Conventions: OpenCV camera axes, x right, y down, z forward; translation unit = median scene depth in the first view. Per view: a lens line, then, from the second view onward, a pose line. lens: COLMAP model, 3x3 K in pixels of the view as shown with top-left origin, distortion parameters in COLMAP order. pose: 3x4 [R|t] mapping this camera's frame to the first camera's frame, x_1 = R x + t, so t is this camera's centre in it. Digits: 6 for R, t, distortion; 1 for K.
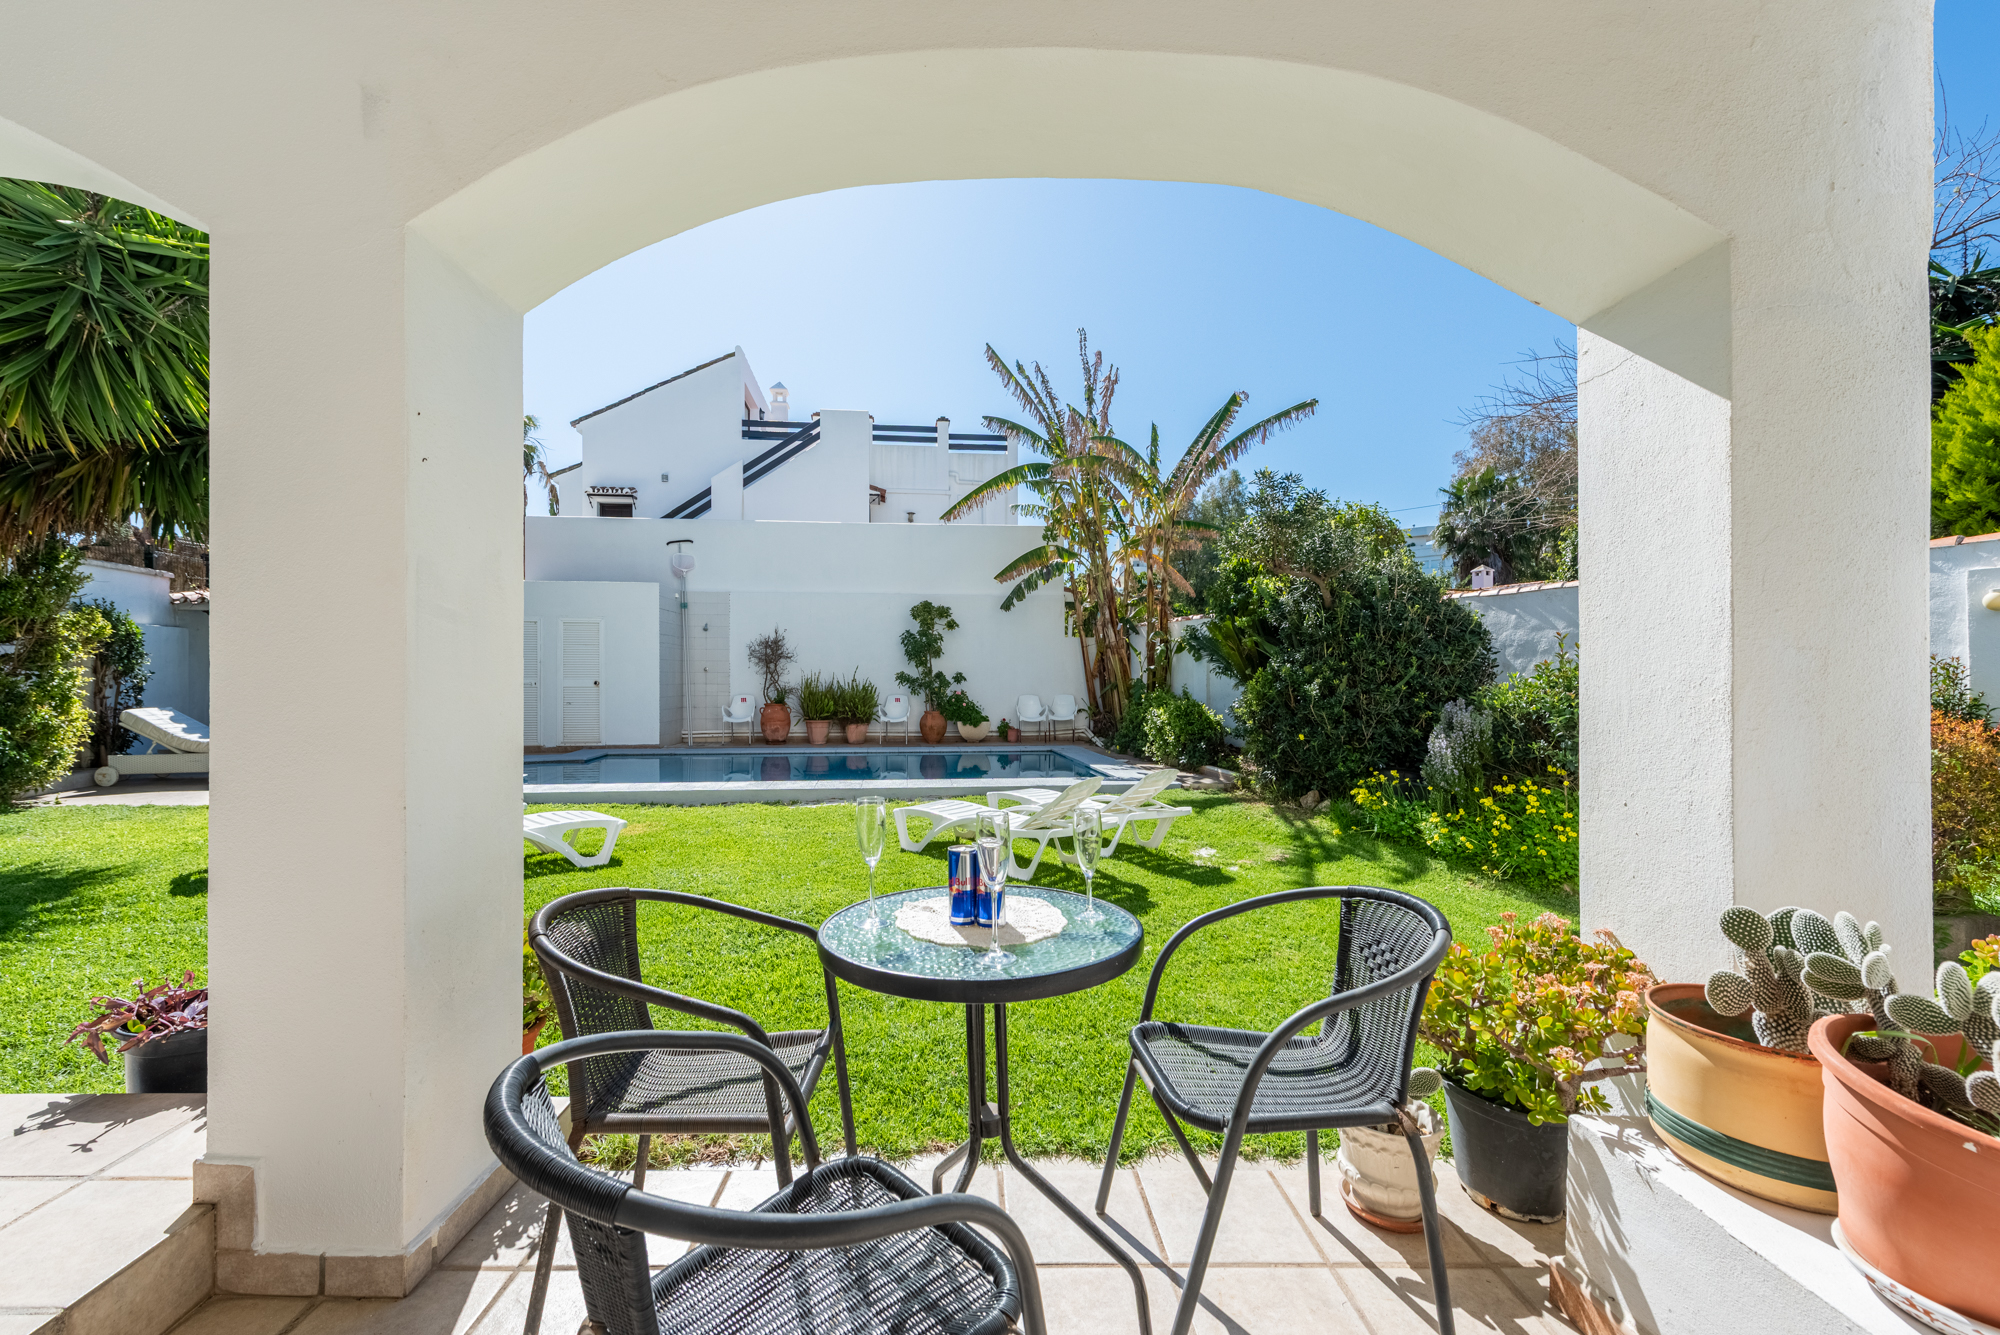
lens RADIAL K [[807.8, 0, 961.2], [0, 807.8, 686.0], [0, 0, 1]] dist [0.001425, 0.000101]
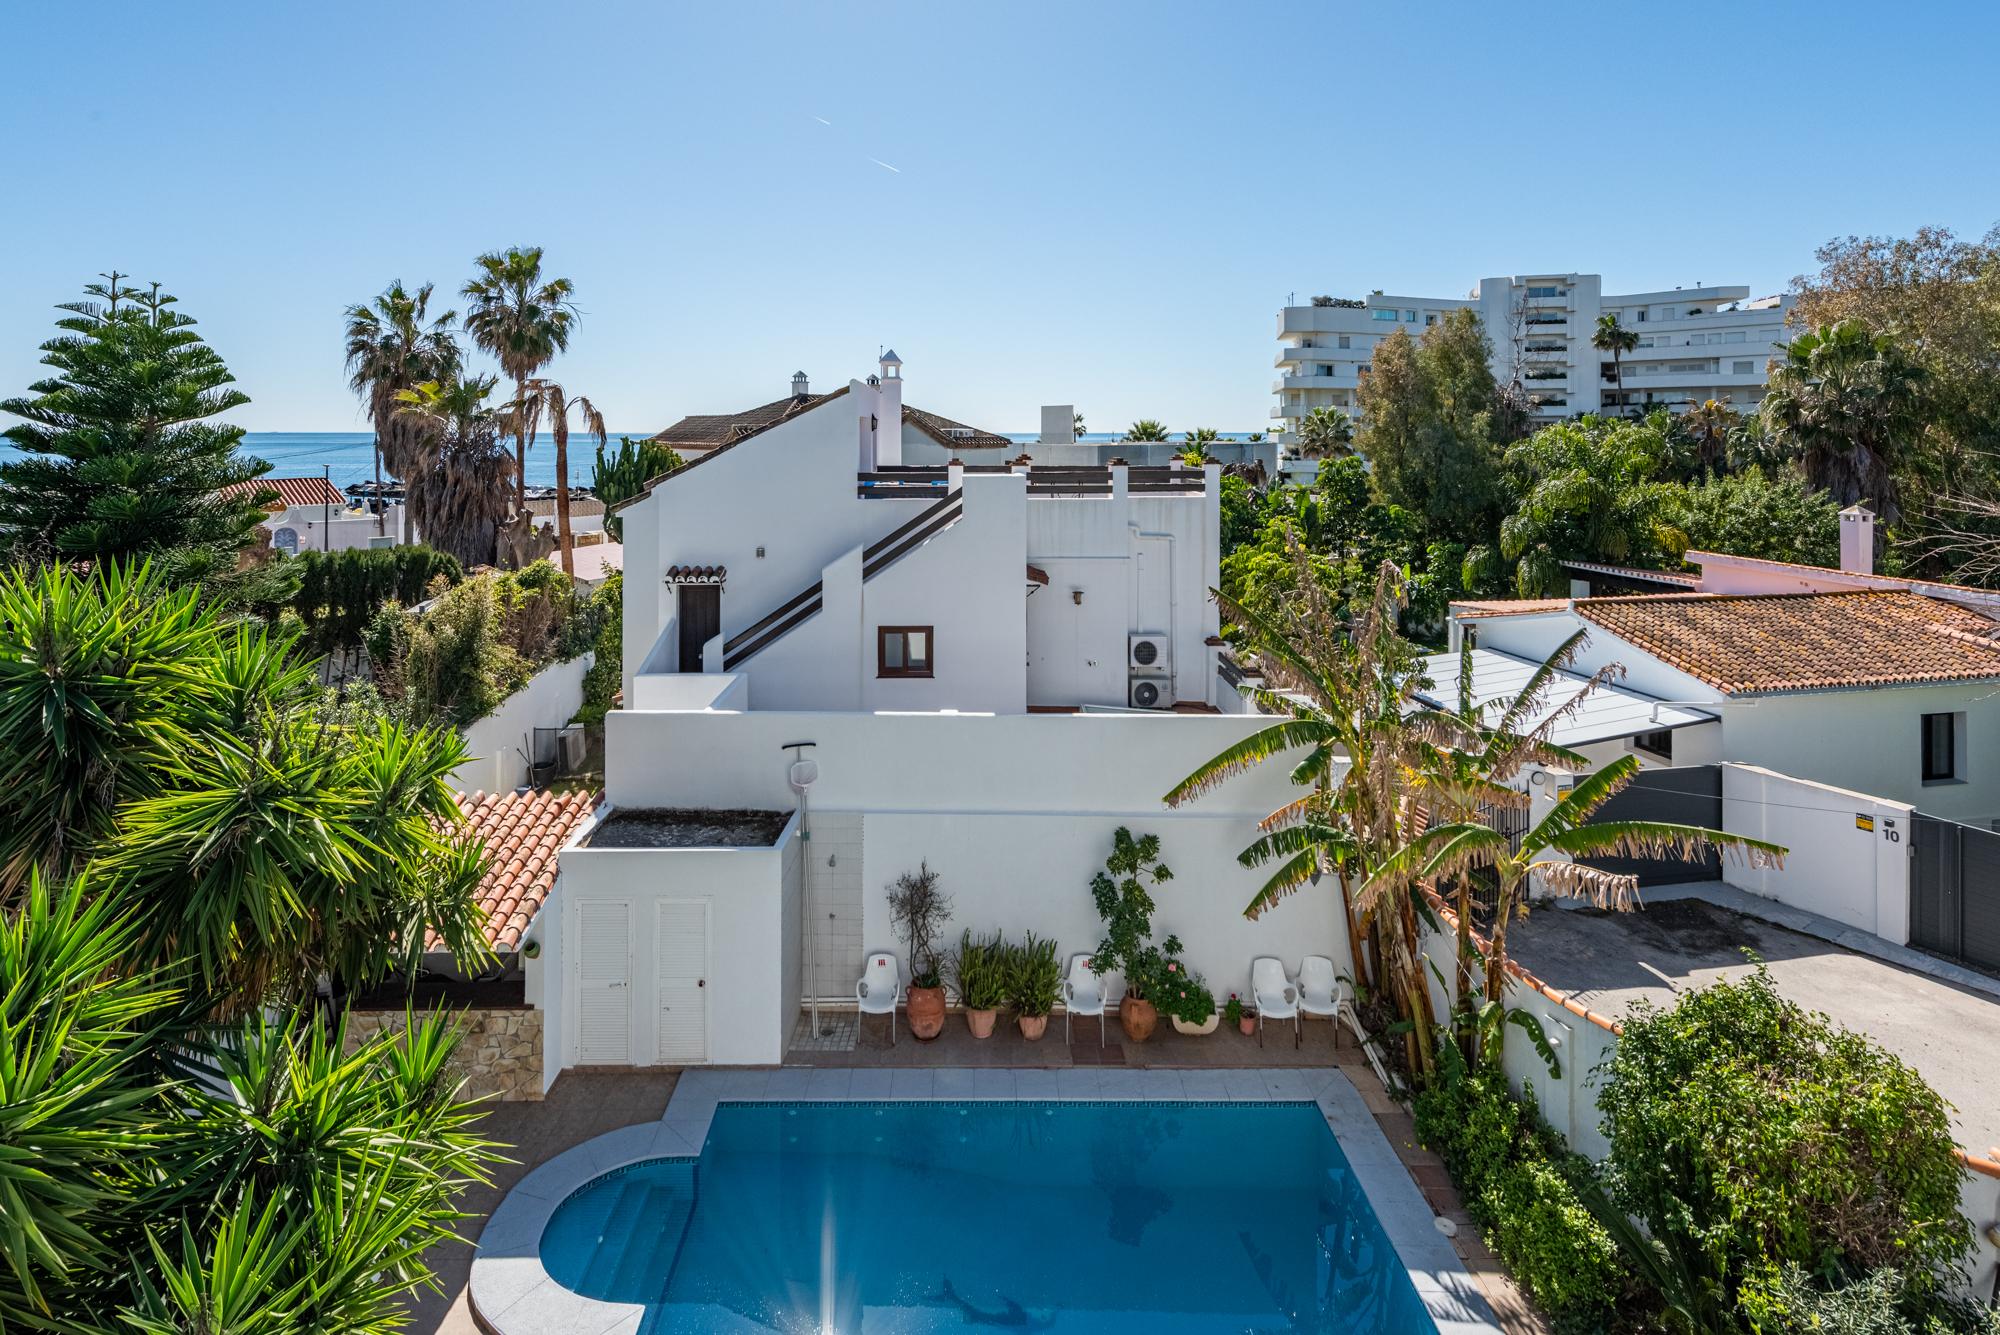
lens RADIAL K [[1031.6, 0, 963.2], [0, 1031.6, 418.8], [0, 0, 1]] dist [0.002485, 0.001468]
pose [[0.994822, -0.011990, -0.100920, -0.090668], [0.009599, 0.999662, -0.024153, -0.461130], [0.101176, 0.023059, 0.994601, 0.036031]]
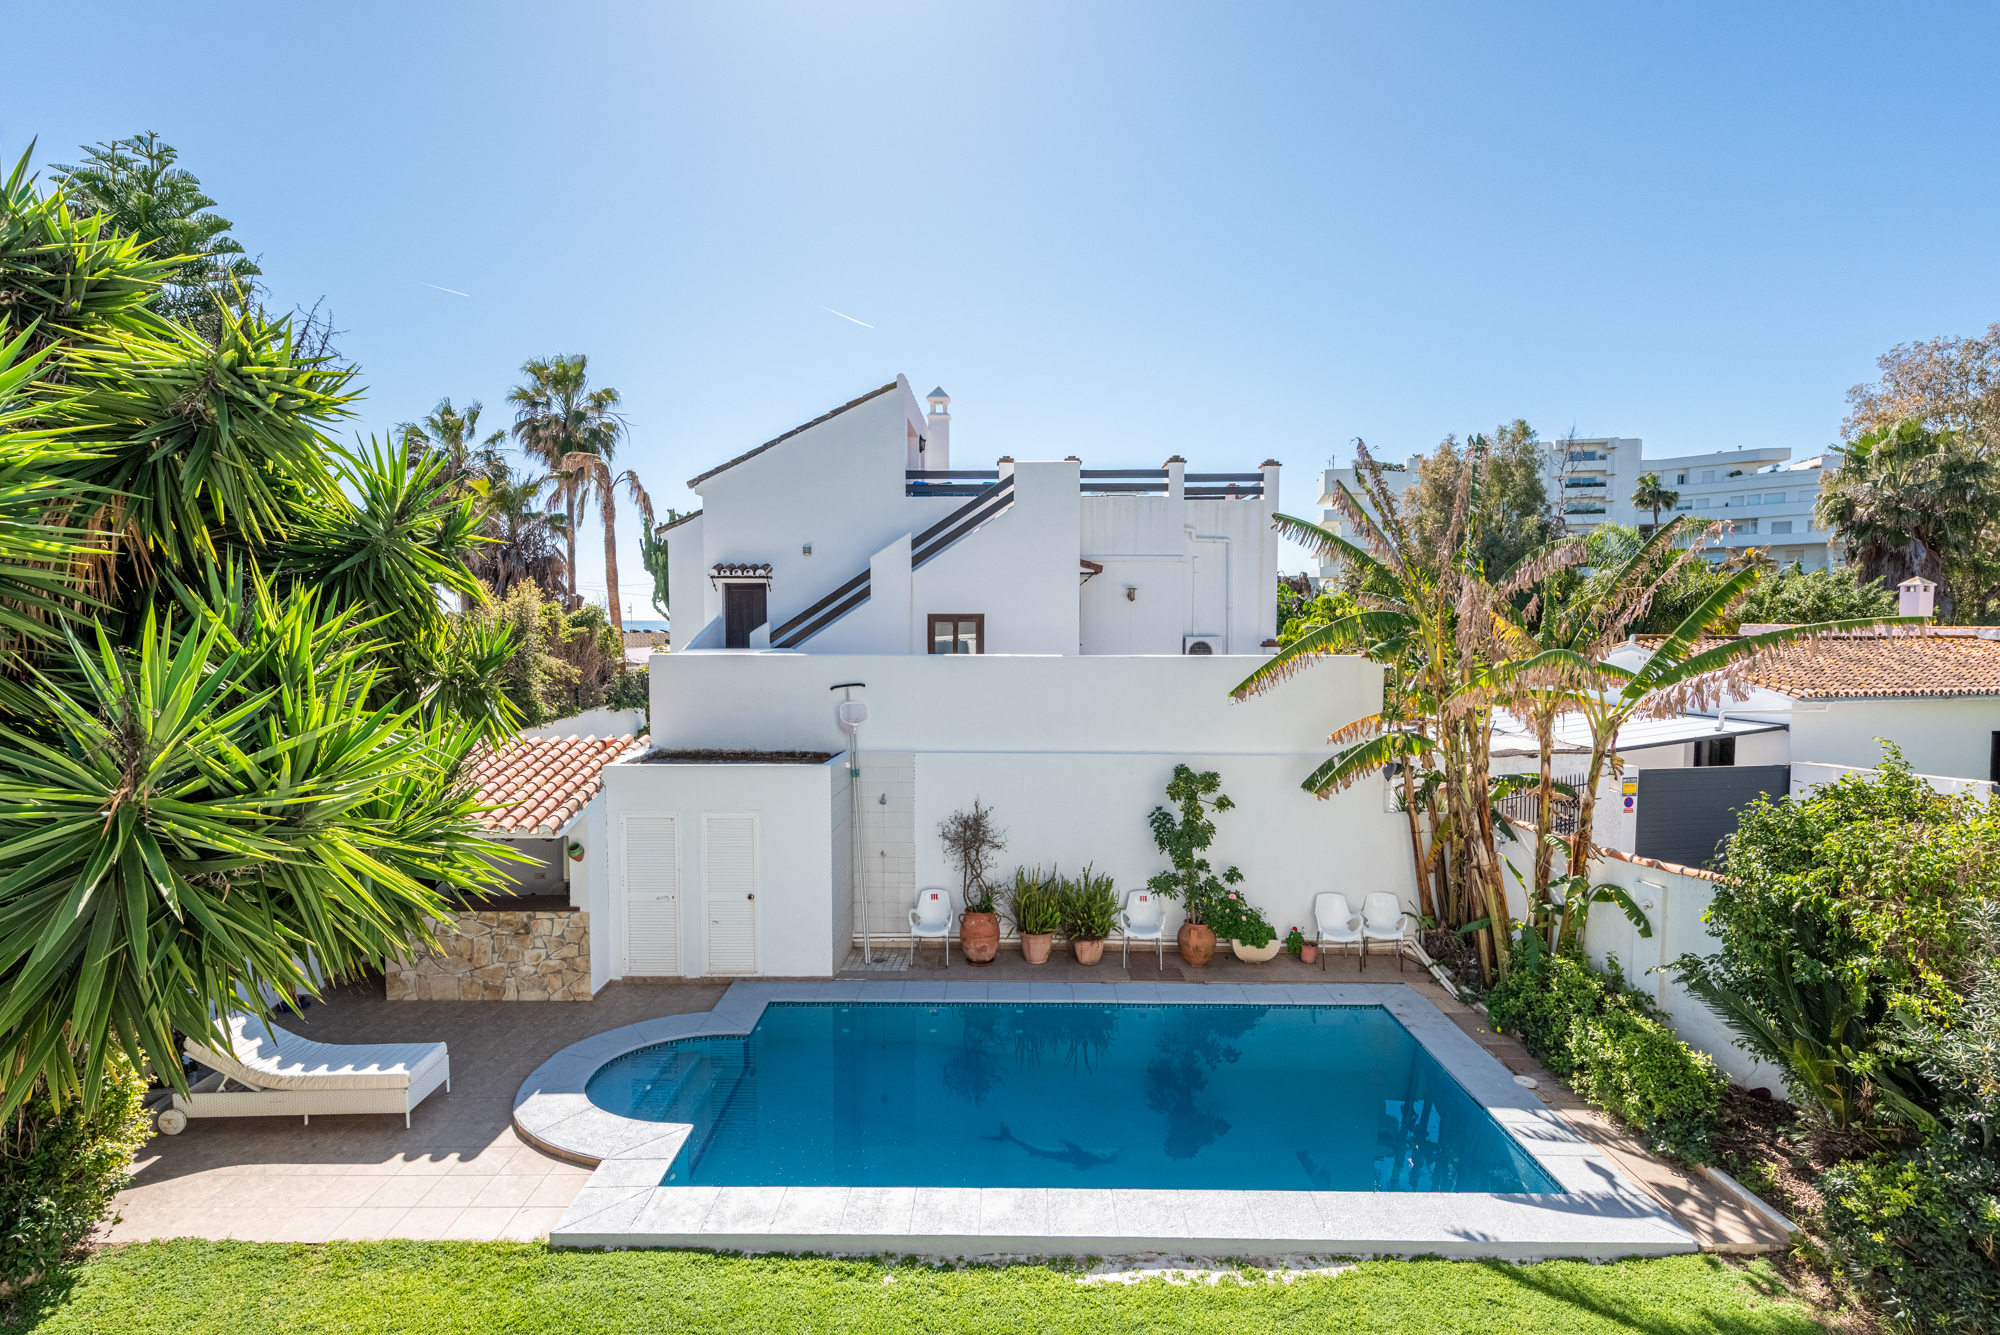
lens RADIAL K [[994.1, 0, 990.9], [0, 994.1, 685.7], [0, 0, 1]] dist [0.002179, -0.000002]
pose [[0.993265, -0.006052, -0.115706, -0.111485], [0.010630, 0.999183, 0.038986, -0.211368], [0.115375, -0.039954, 0.992518, 0.108494]]
